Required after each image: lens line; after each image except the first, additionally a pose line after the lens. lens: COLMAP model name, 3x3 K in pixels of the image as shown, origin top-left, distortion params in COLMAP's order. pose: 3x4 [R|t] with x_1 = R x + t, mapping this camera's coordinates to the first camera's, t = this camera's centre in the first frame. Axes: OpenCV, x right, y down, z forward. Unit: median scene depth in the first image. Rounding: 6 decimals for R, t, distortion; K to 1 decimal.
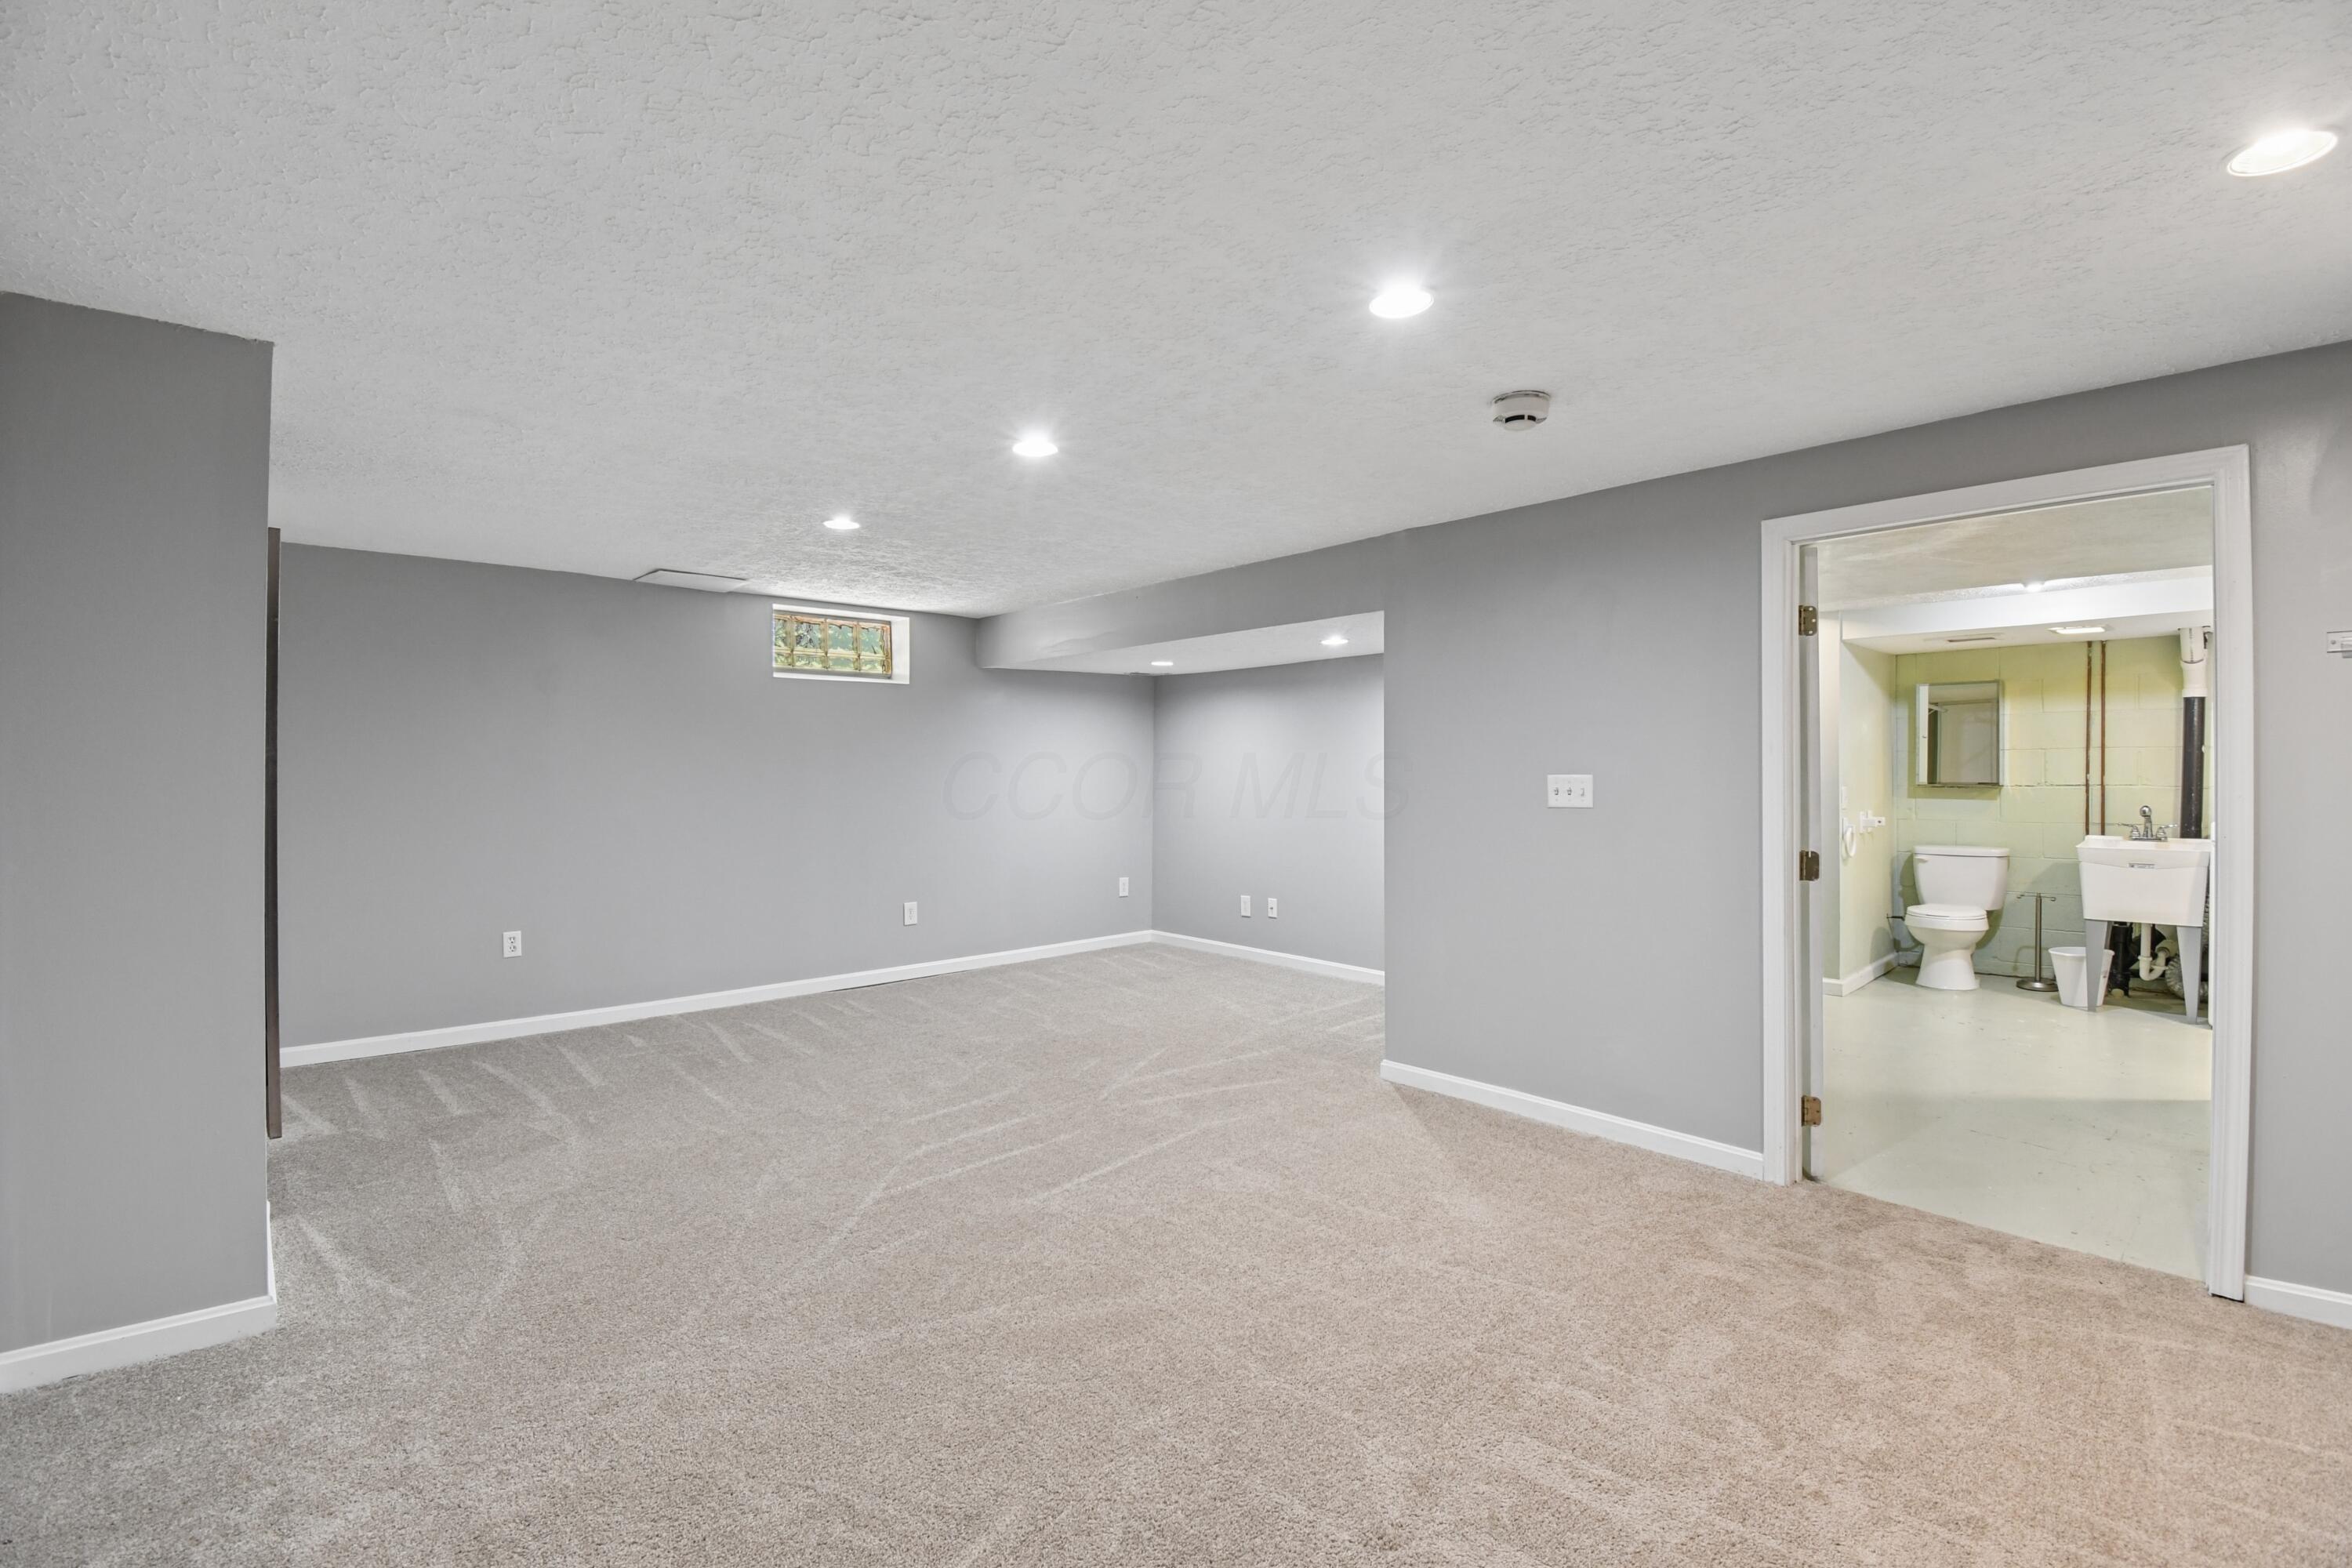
lens RADIAL K [[1038.7, 0, 1160.5], [0, 1038.7, 769.8], [0, 0, 1]] dist [0.009271, -0.019262]
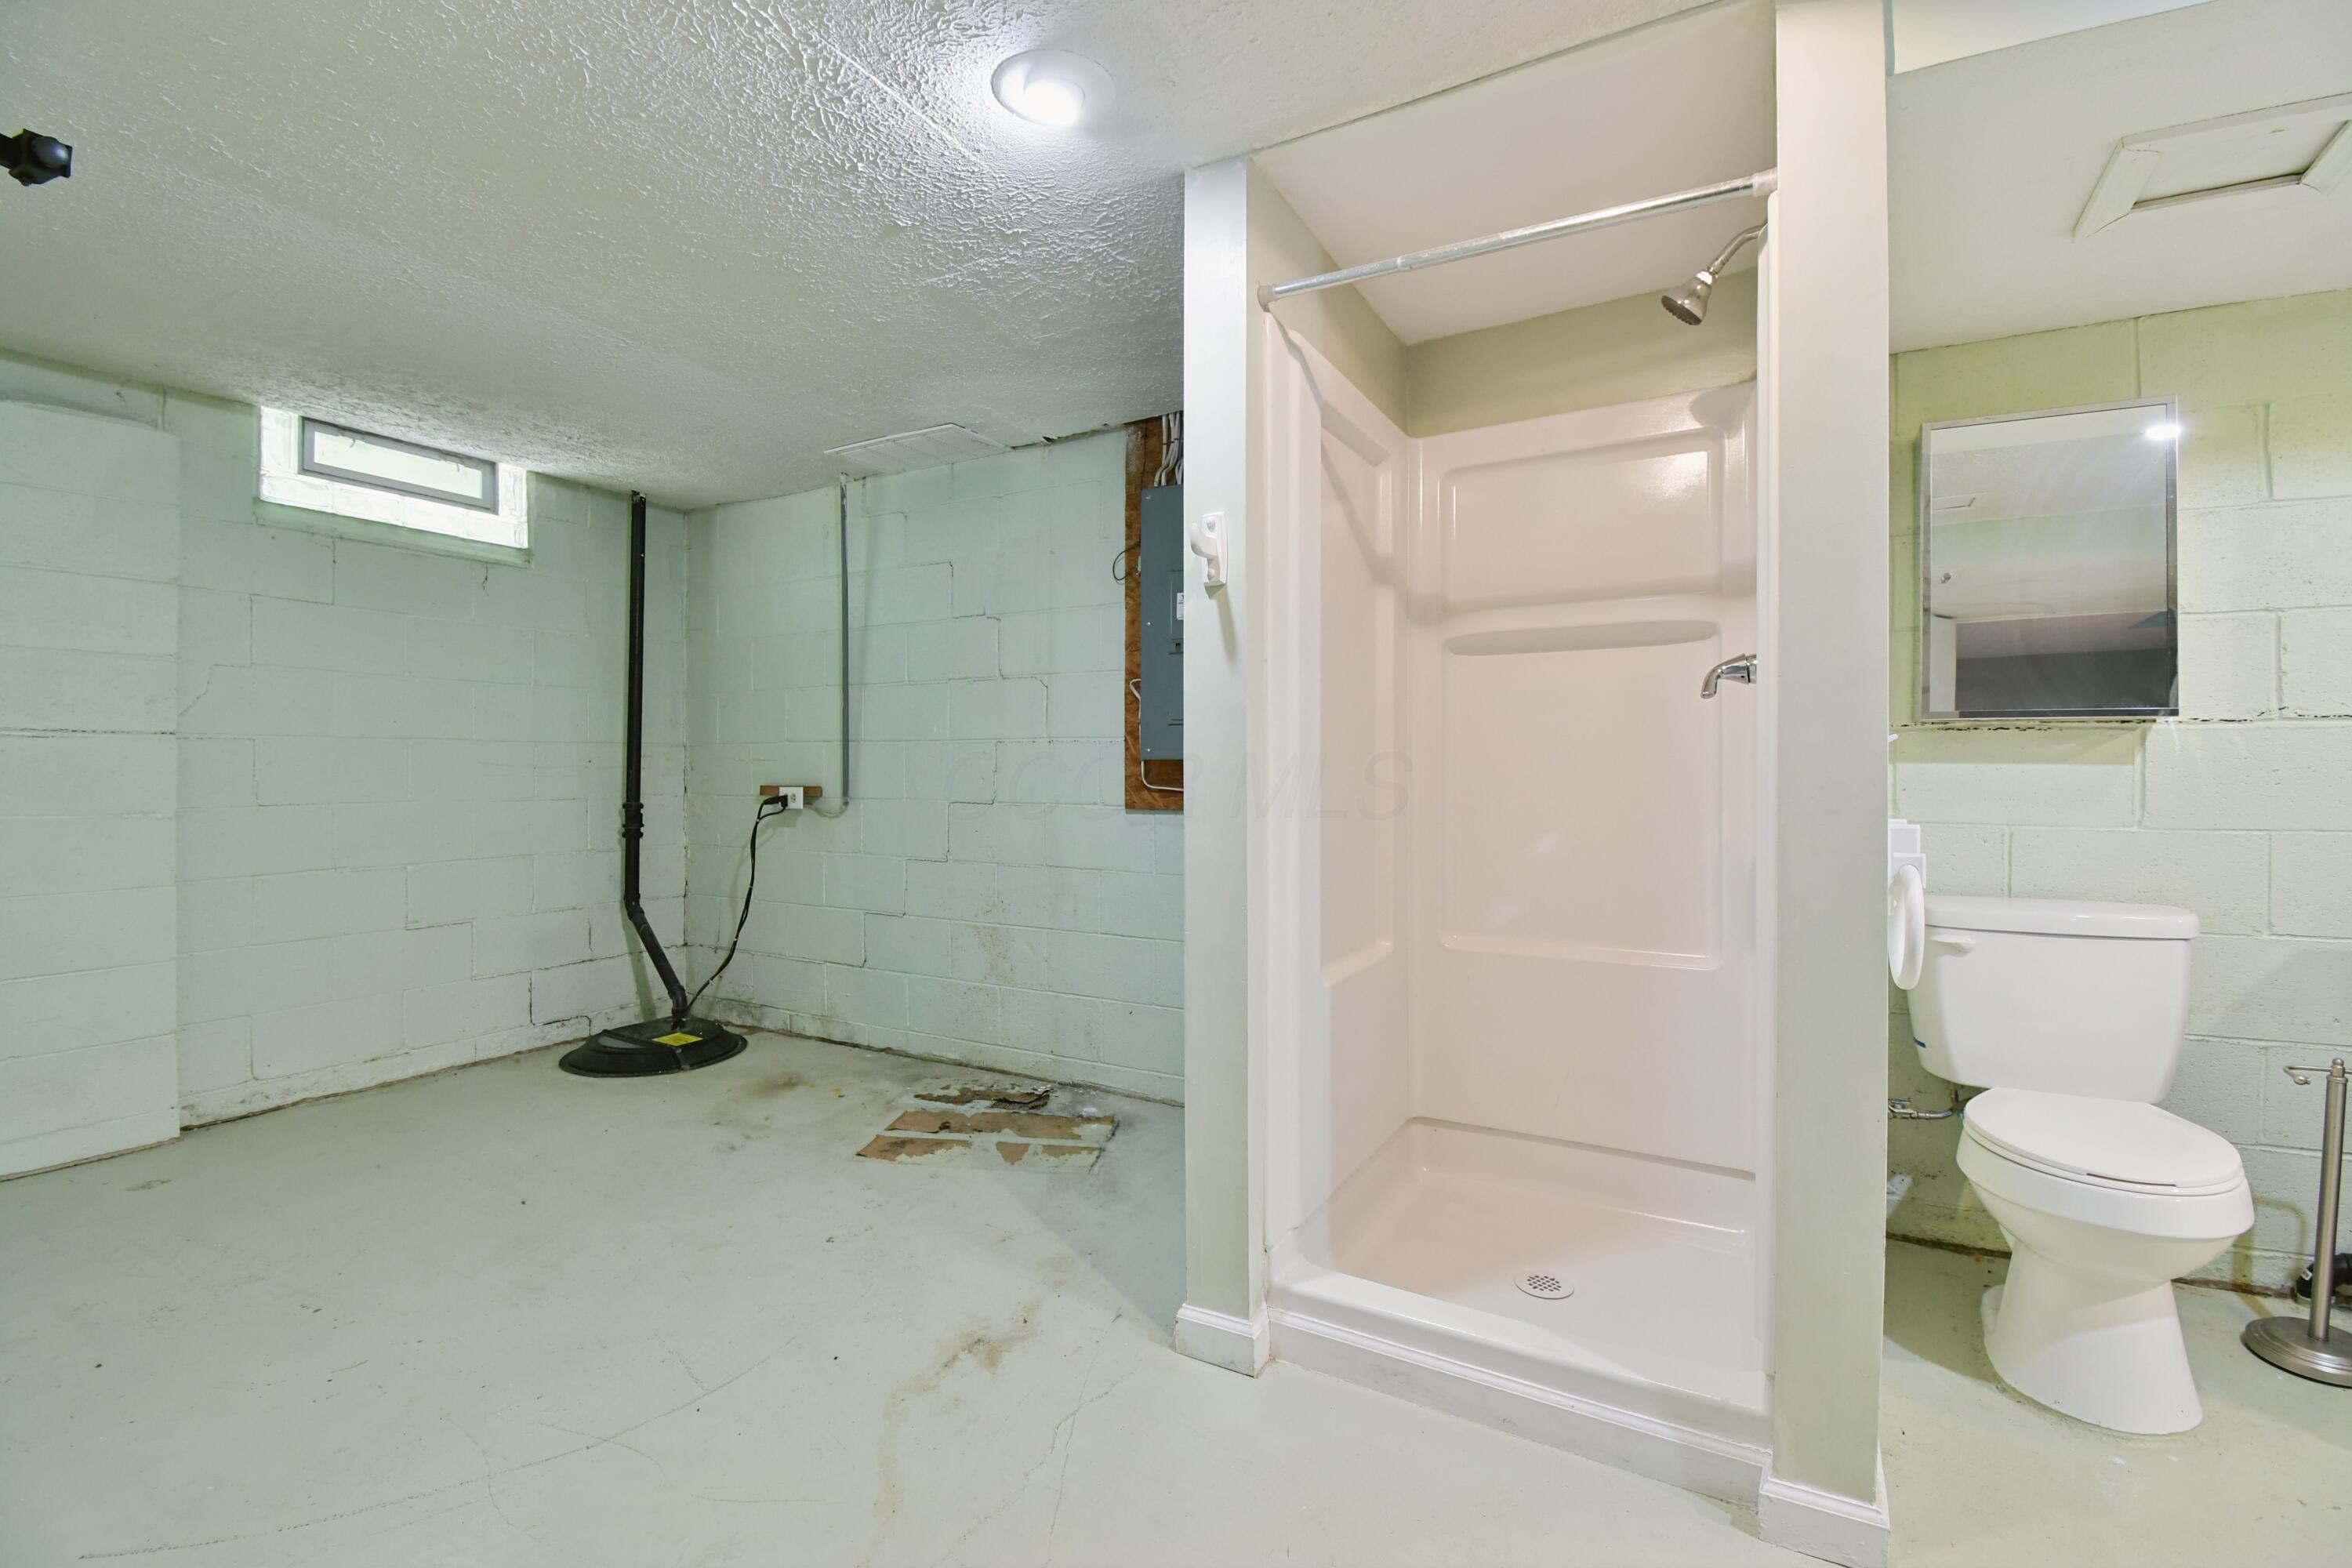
lens RADIAL K [[1038.7, 0, 1171.2], [0, 1038.7, 769.7], [0, 0, 1]] dist [0.009271, -0.019262]
pose [[0.947444, 0.005581, 0.319872, 0.425270], [-0.006915, 0.999971, 0.003035, 0.033737], [-0.319846, -0.005087, 0.947456, 0.827299]]
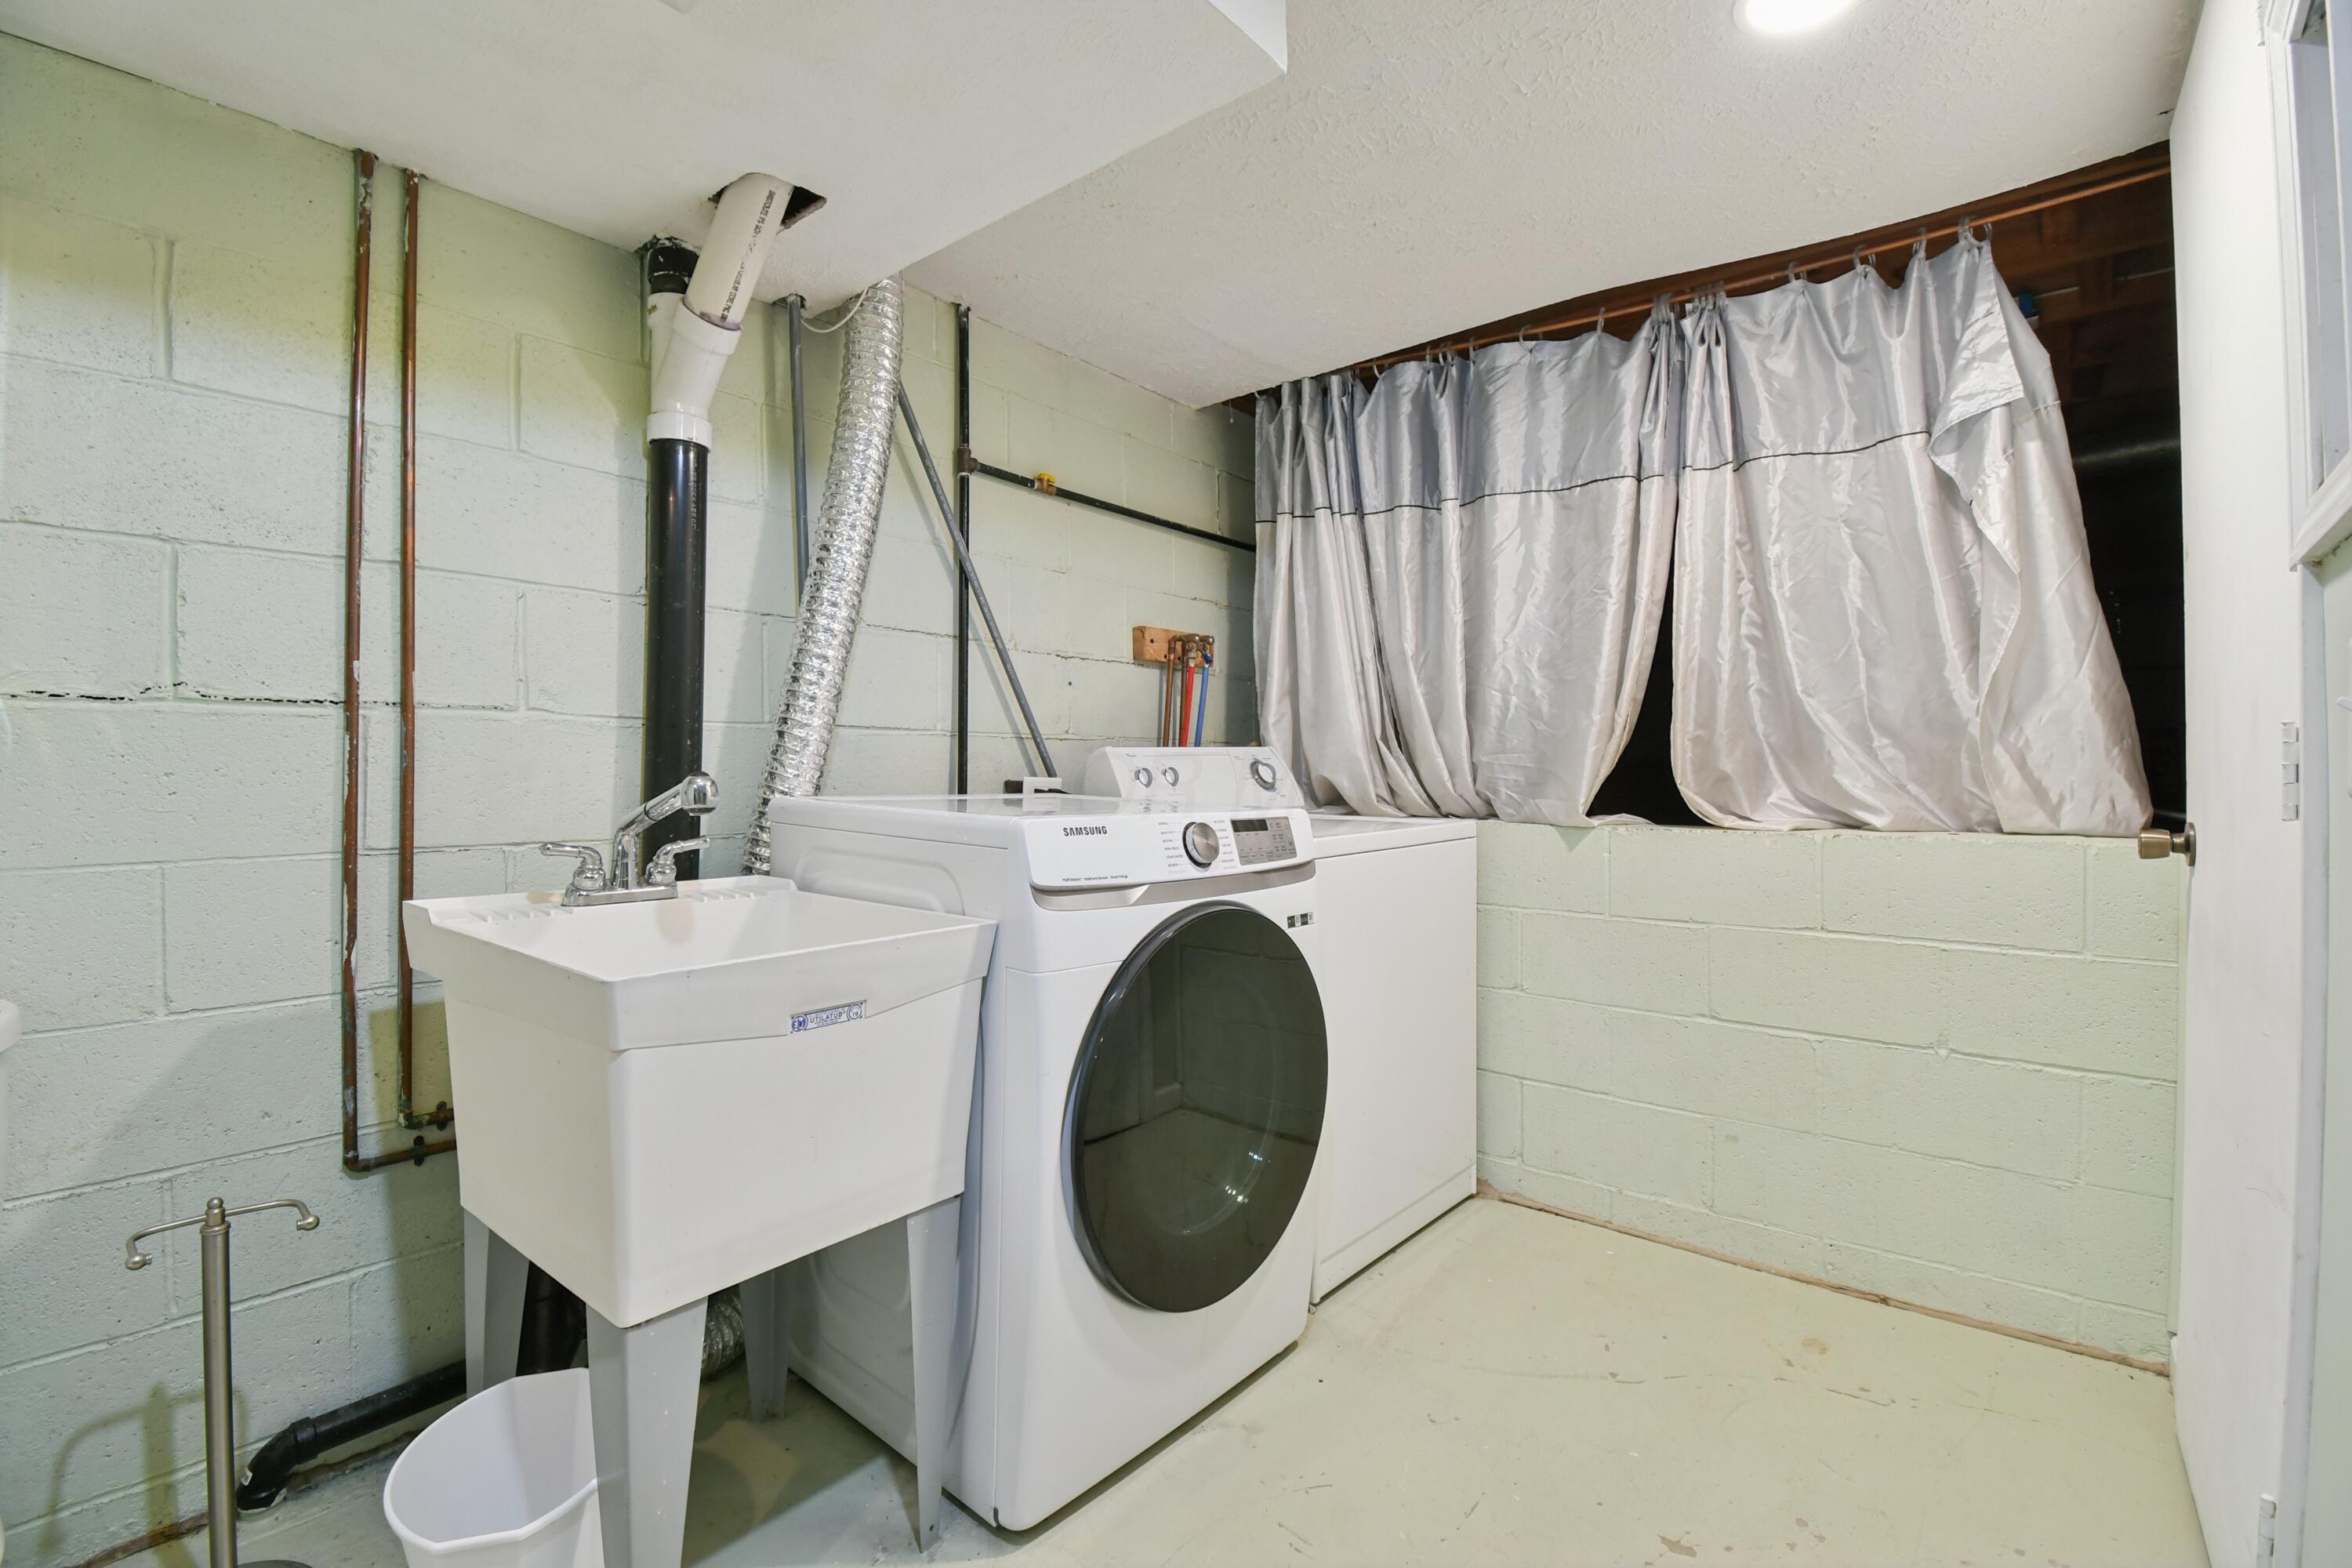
lens RADIAL K [[1038.7, 0, 1156.7], [0, 1038.7, 773.1], [0, 0, 1]] dist [0.009271, -0.019262]
pose [[-0.136542, 0.002817, 0.990630, 0.618301], [0.000956, 0.999996, -0.002712, 0.033068], [-0.990634, 0.000576, -0.136544, 0.841253]]
